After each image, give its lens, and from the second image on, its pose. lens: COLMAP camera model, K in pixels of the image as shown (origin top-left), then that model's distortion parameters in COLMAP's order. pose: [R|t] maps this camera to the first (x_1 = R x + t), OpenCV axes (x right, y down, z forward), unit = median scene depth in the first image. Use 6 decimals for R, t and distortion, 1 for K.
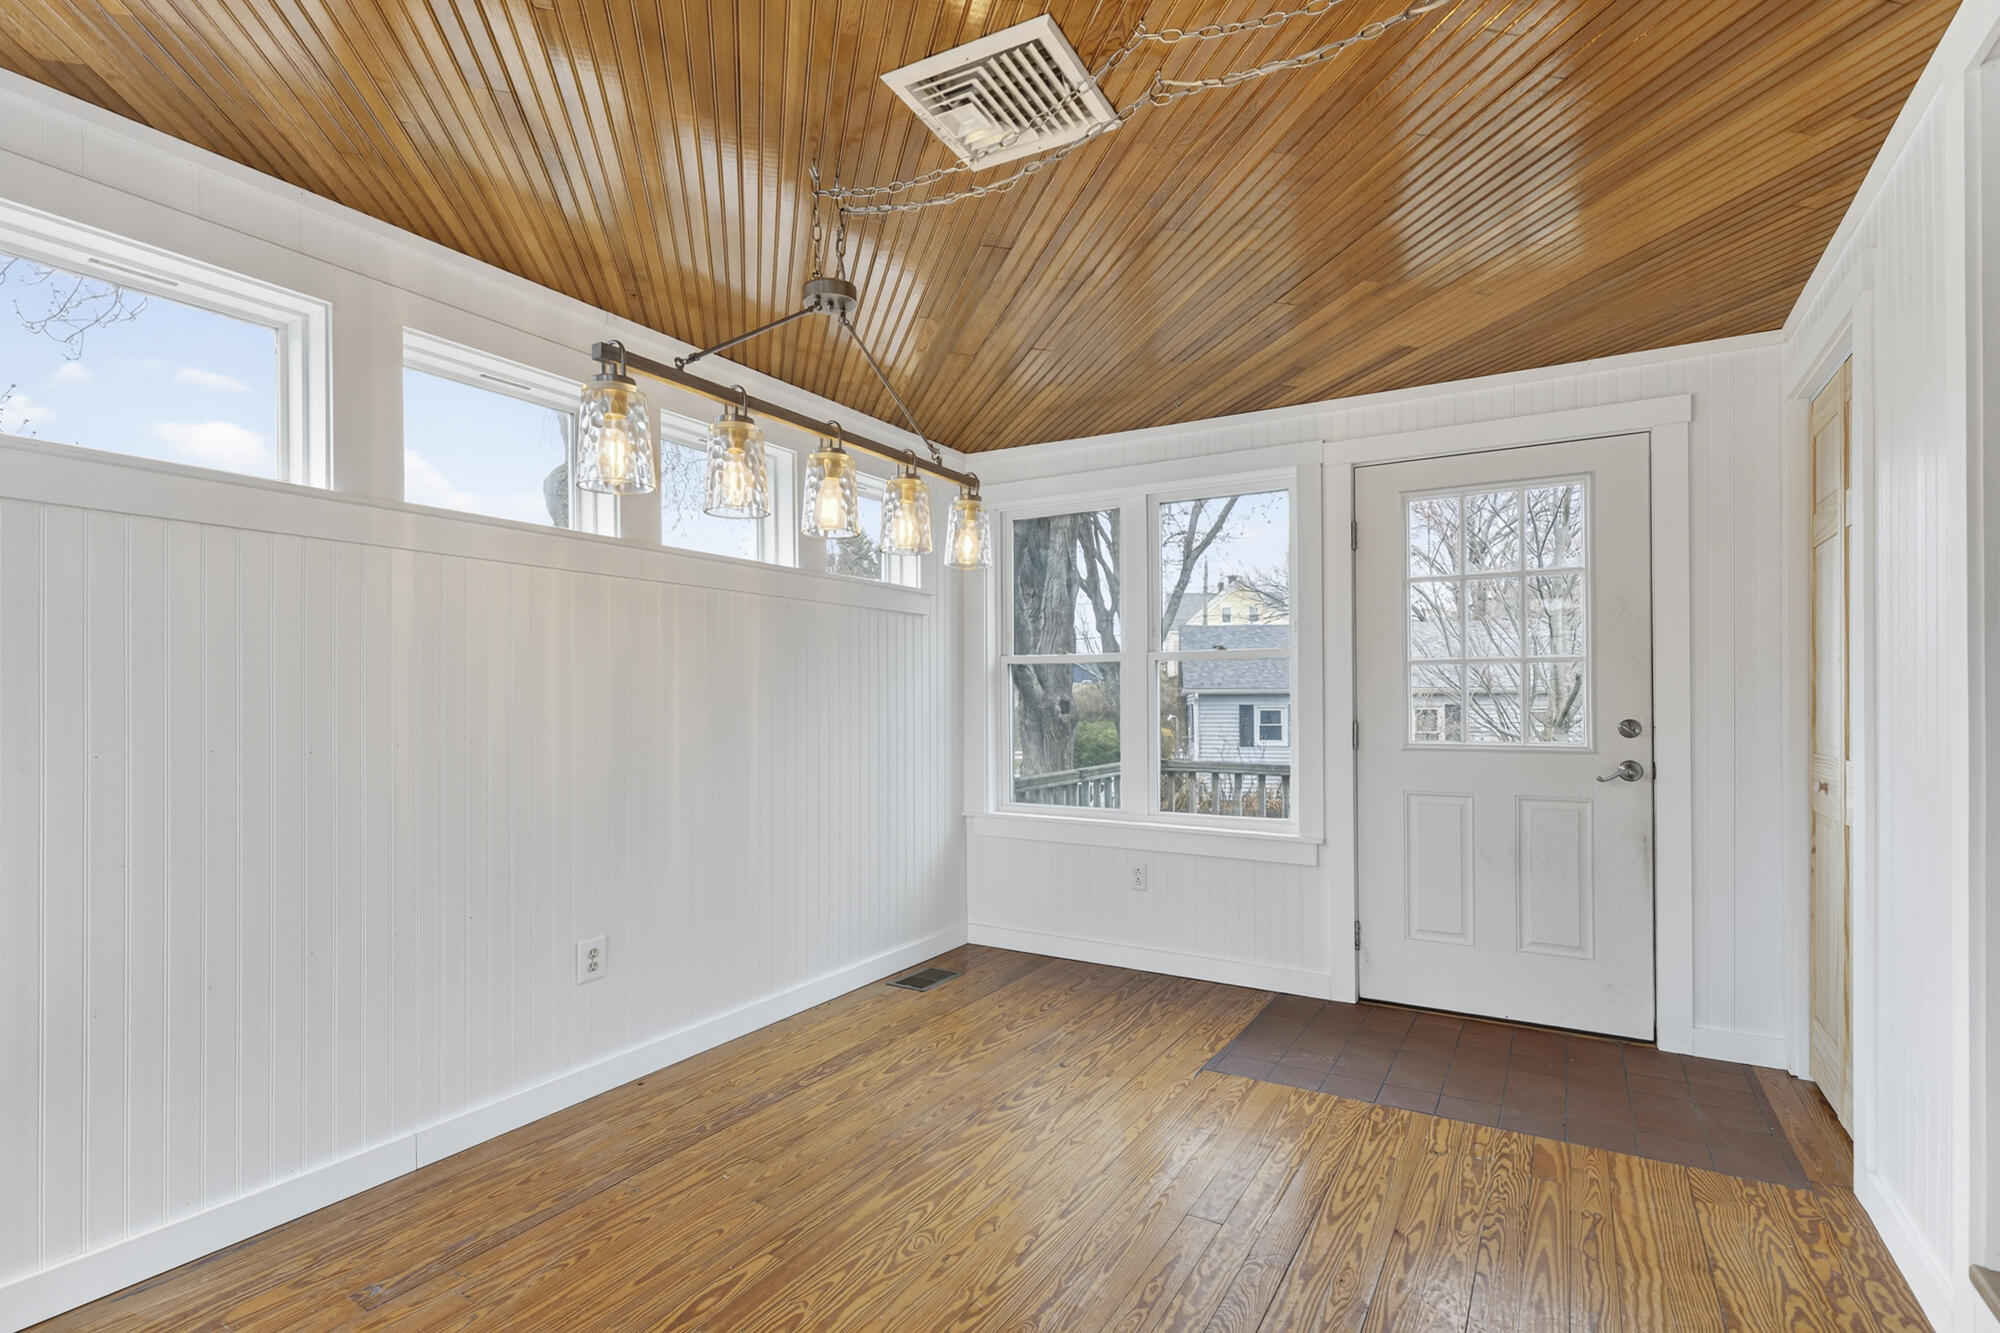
lens RADIAL K [[936.7, 0, 1003.9], [0, 936.7, 695.7], [0, 0, 1]] dist [0.001214, -0.001044]
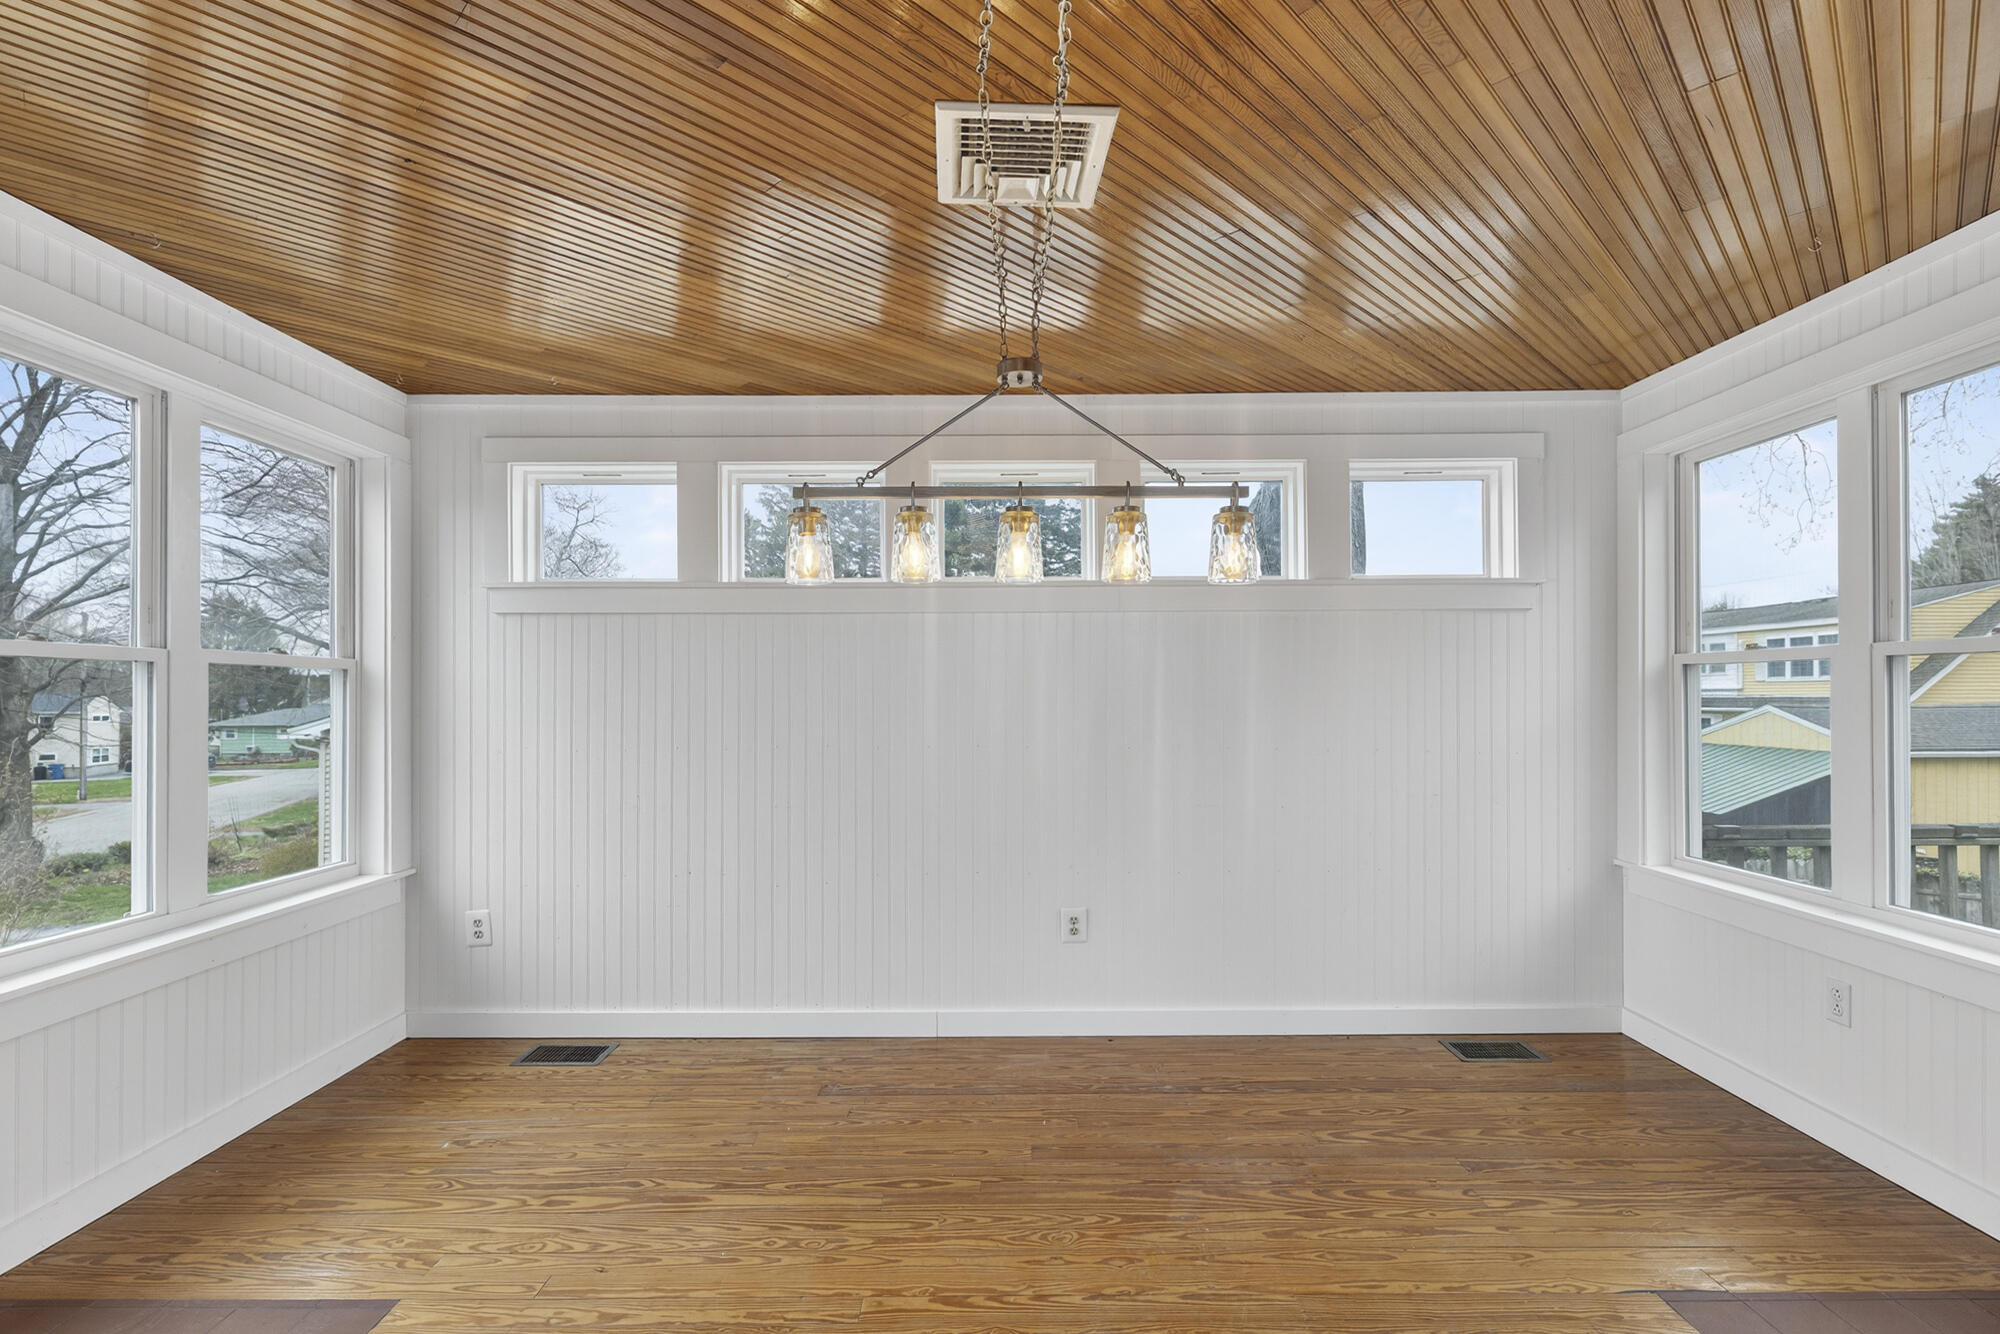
lens RADIAL K [[936.7, 0, 1003.9], [0, 936.7, 696.2], [0, 0, 1]] dist [0.001214, -0.001044]
pose [[0.516508, 0.002907, -0.856277, 0.565917], [0.006054, 0.999957, 0.007047, -0.029254], [0.856261, -0.008824, 0.516468, 0.284945]]
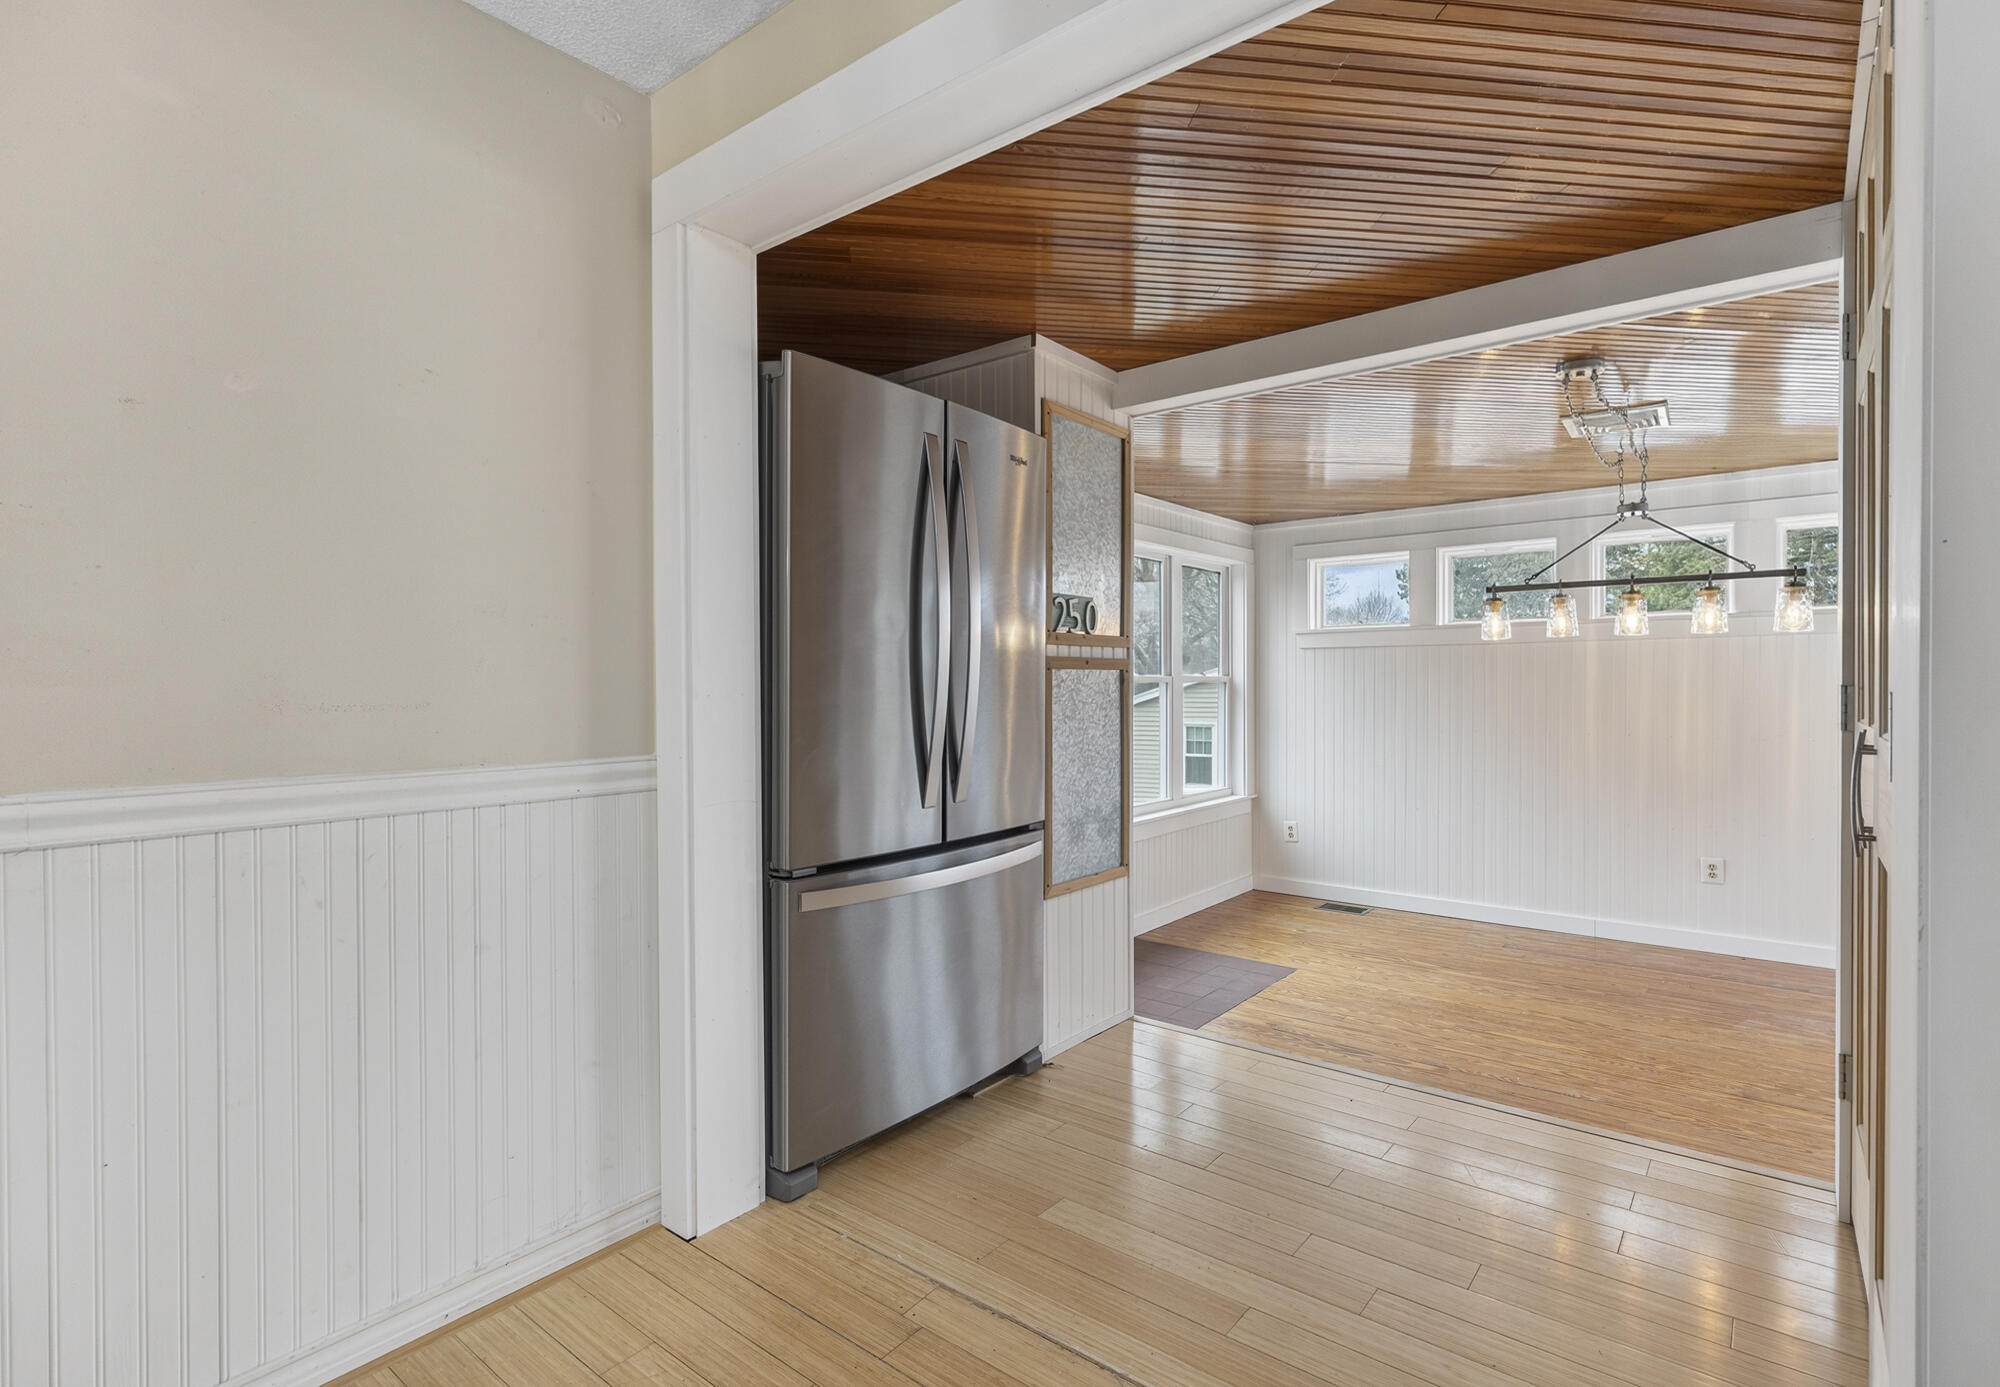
lens RADIAL K [[965.5, 0, 1041.0], [0, 965.5, 692.2], [0, 0, 1]] dist [0.006877, 0.000406]
pose [[-0.115179, 0.012901, -0.993261, 1.389748], [0.010730, 0.999873, 0.011743, -0.067073], [0.993287, -0.009306, -0.115303, 0.020498]]
